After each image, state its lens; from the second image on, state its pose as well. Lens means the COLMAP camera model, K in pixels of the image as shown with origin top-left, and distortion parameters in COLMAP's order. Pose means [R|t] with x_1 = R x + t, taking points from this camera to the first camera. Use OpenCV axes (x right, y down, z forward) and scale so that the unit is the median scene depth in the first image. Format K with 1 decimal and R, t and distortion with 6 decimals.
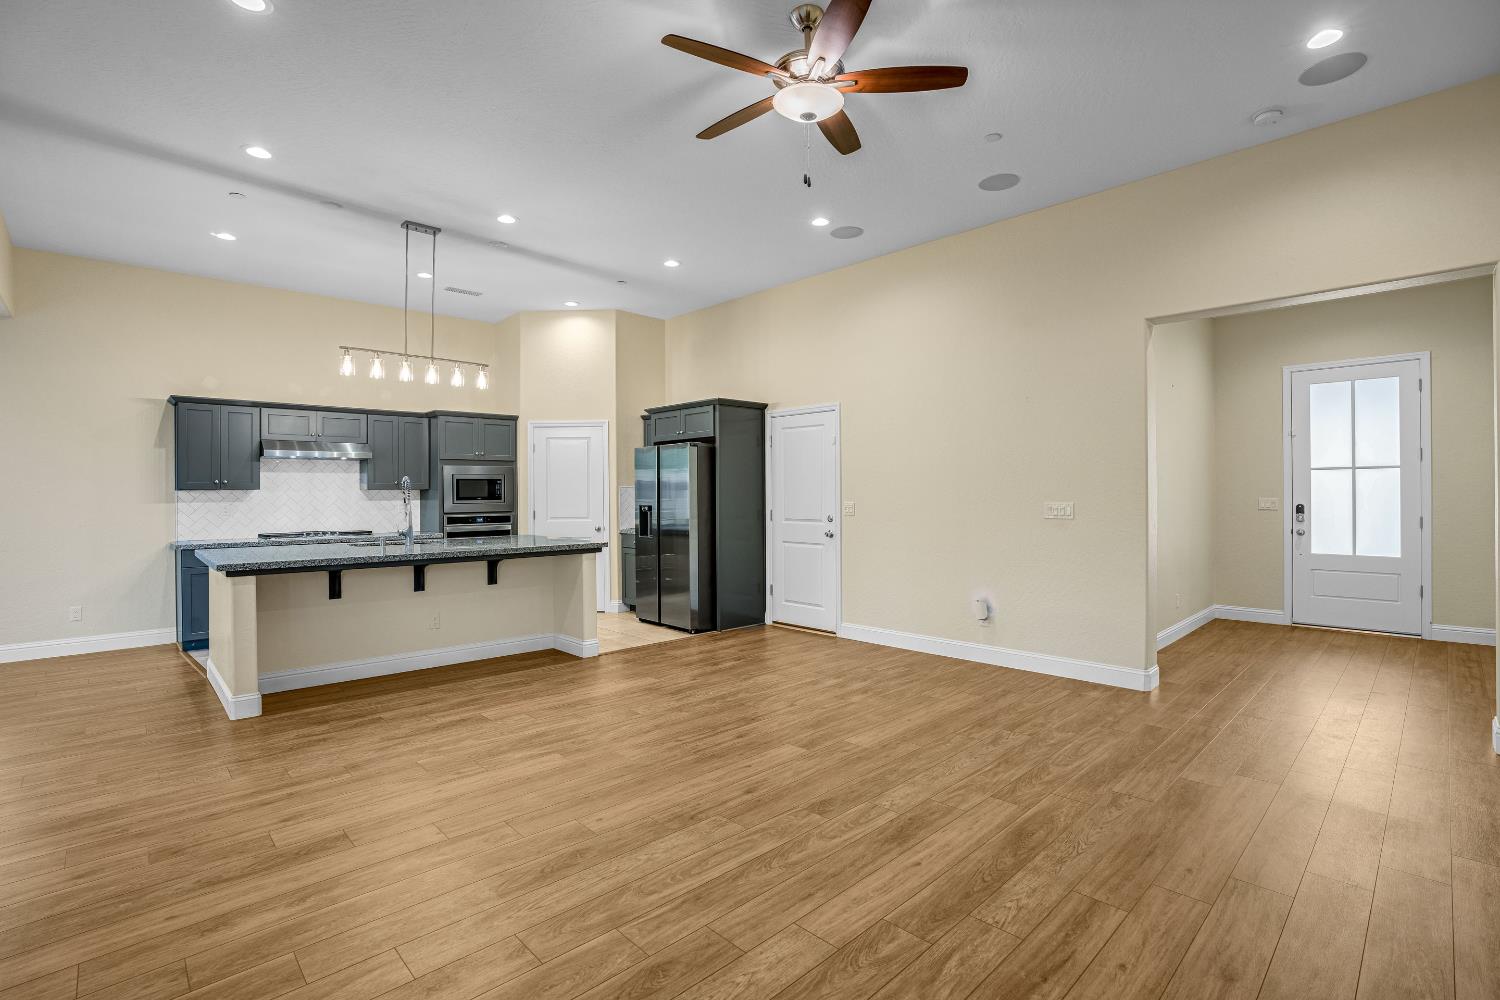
lens RADIAL K [[696.8, 0, 753.9], [0, 696.8, 494.1], [0, 0, 1]] dist [-0.068628, 0.025809]
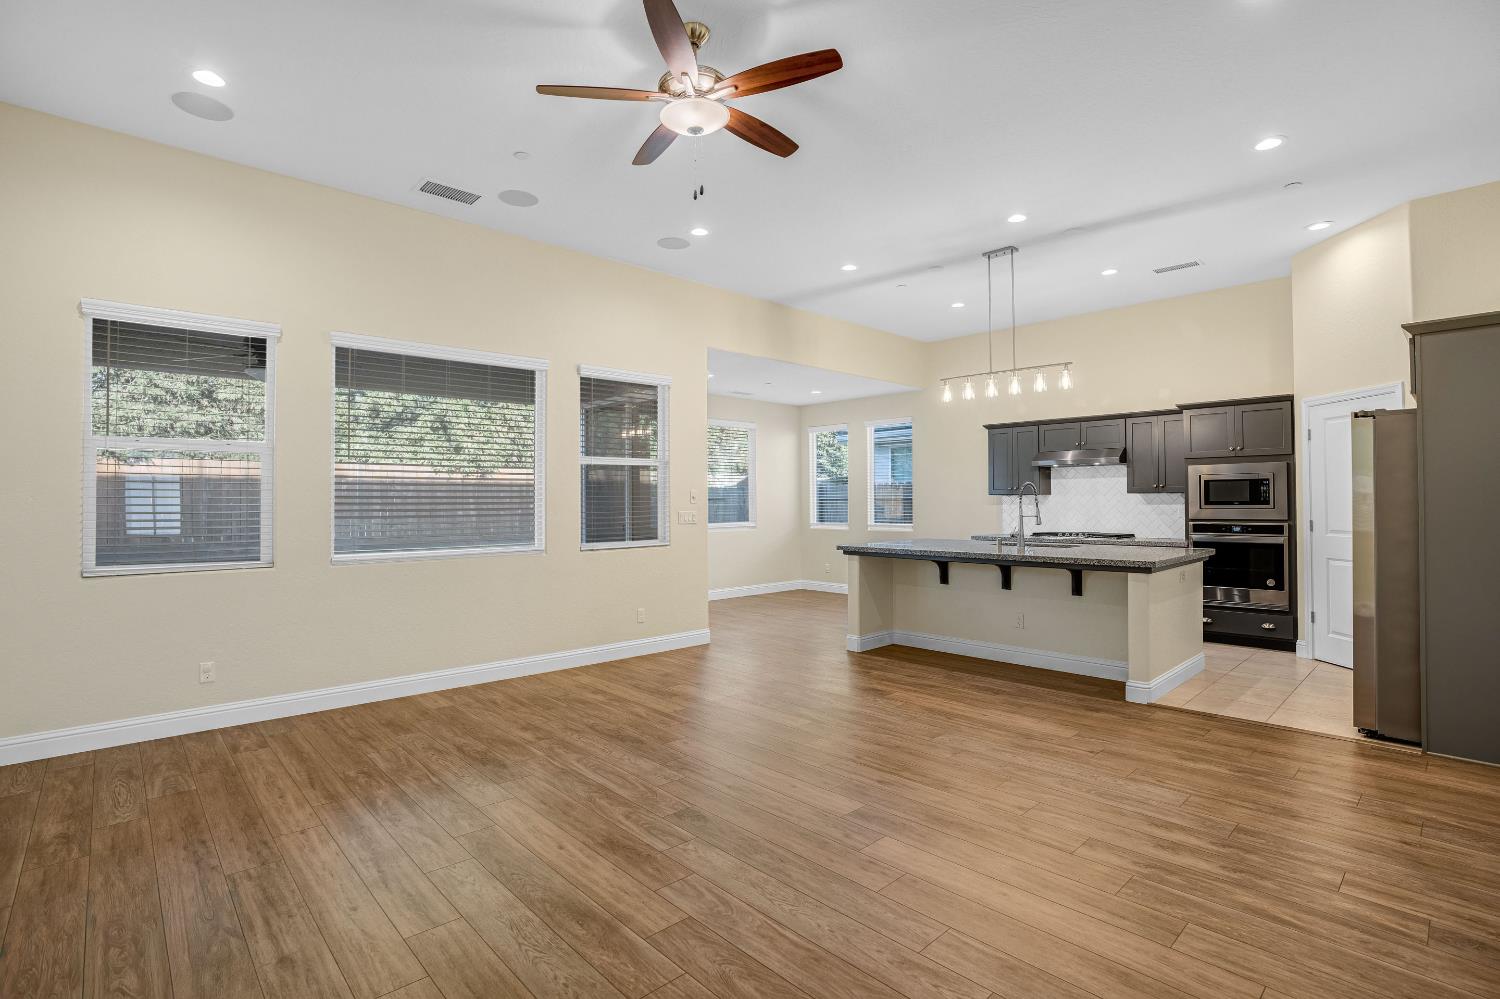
lens RADIAL K [[714.3, 0, 747.0], [0, 714.3, 494.5], [0, 0, 1]] dist [-0.075512, 0.029009]
pose [[-0.018524, -0.005219, -0.999815, 0.683279], [0.005072, 0.999973, -0.005314, -0.003750], [0.999816, -0.005169, -0.018497, 0.671382]]
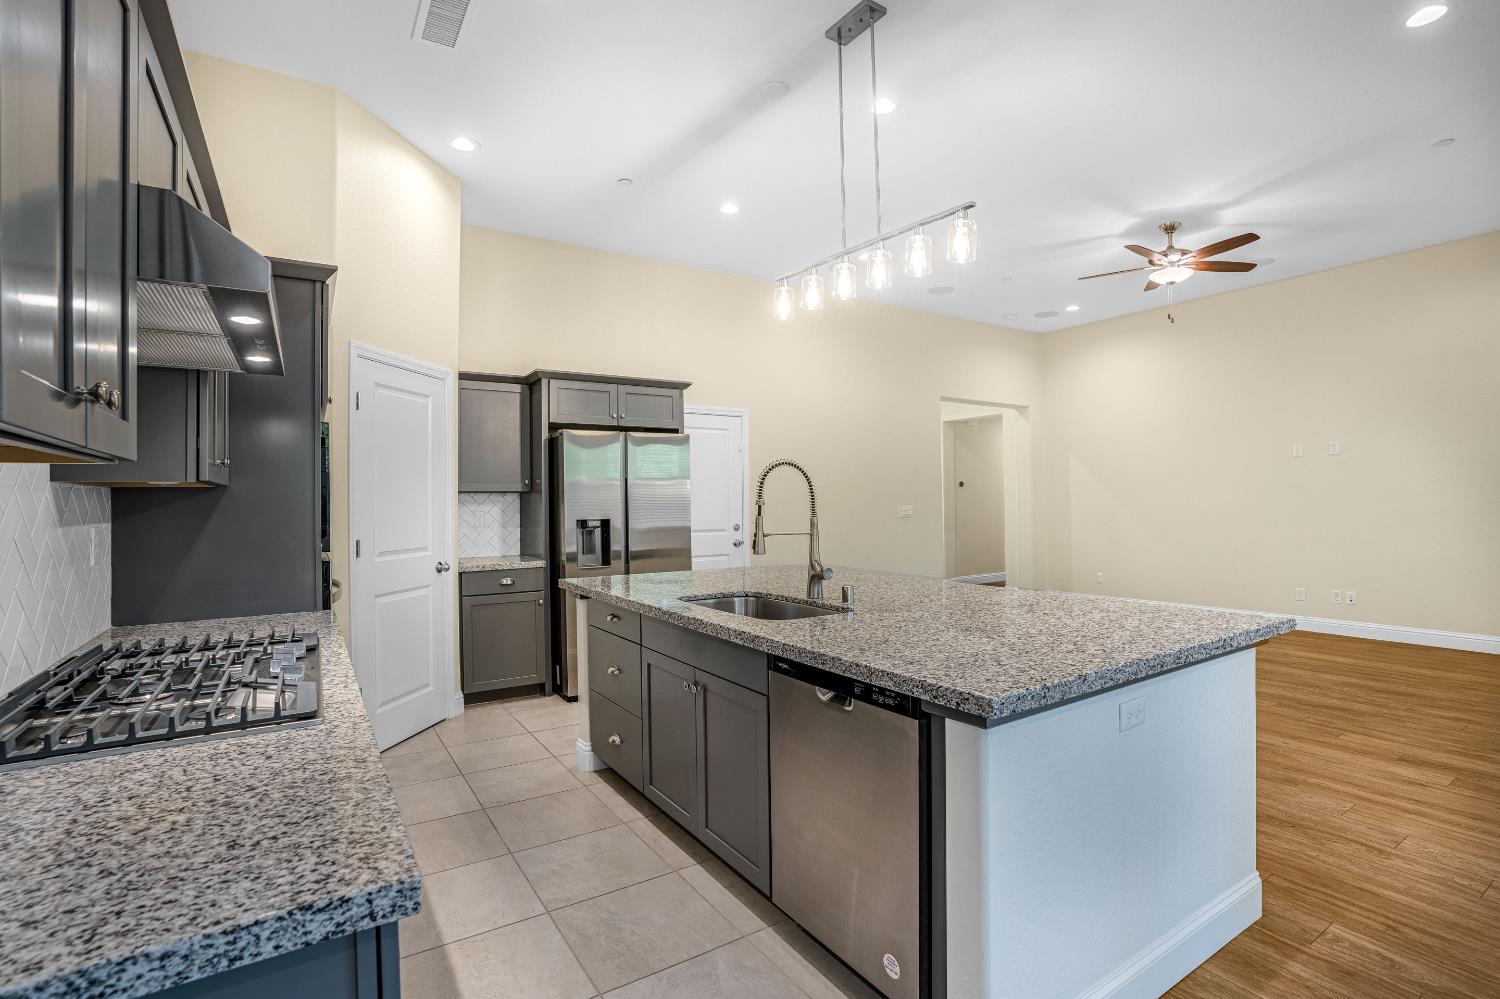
lens RADIAL K [[701.0, 0, 751.1], [0, 701.0, 494.0], [0, 0, 1]] dist [-0.074169, 0.027221]
pose [[0.193901, 0.014028, 0.980921, -1.143270], [0.013528, 0.999764, -0.016972, 0.008122], [-0.980928, 0.016561, 0.193665, 1.067298]]
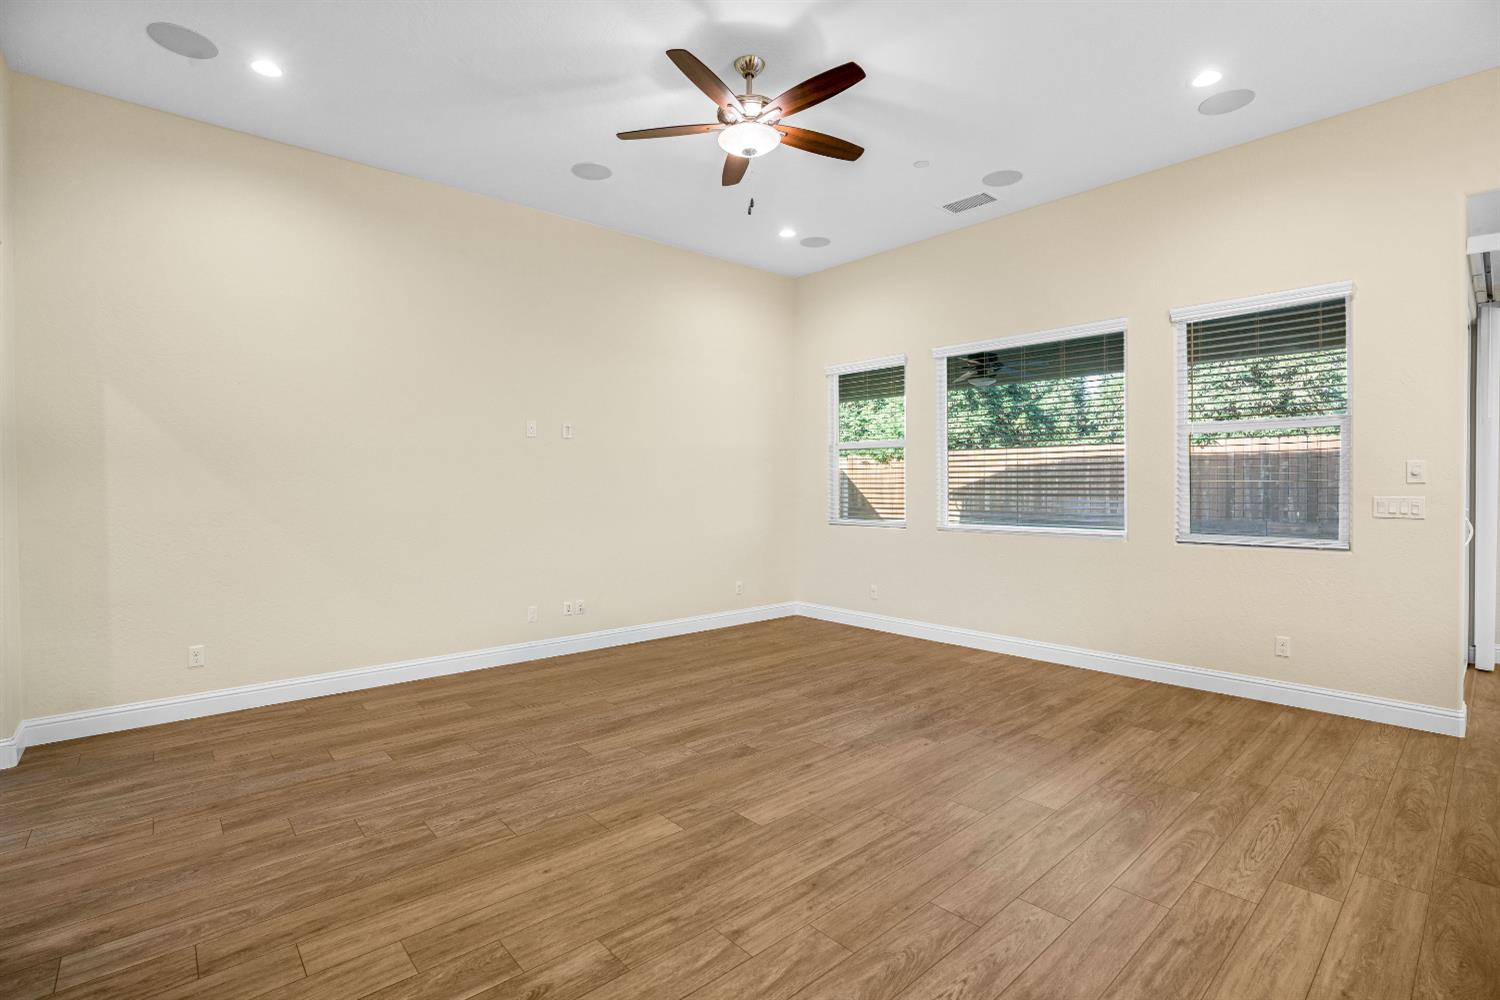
lens RADIAL K [[701.0, 0, 751.1], [0, 701.0, 494.5], [0, 0, 1]] dist [-0.074169, 0.027221]
pose [[-0.999071, 0.008581, 0.042237, 0.020360], [0.009272, 0.999826, 0.016184, -0.001147], [-0.042091, 0.016560, -0.998977, 1.320950]]
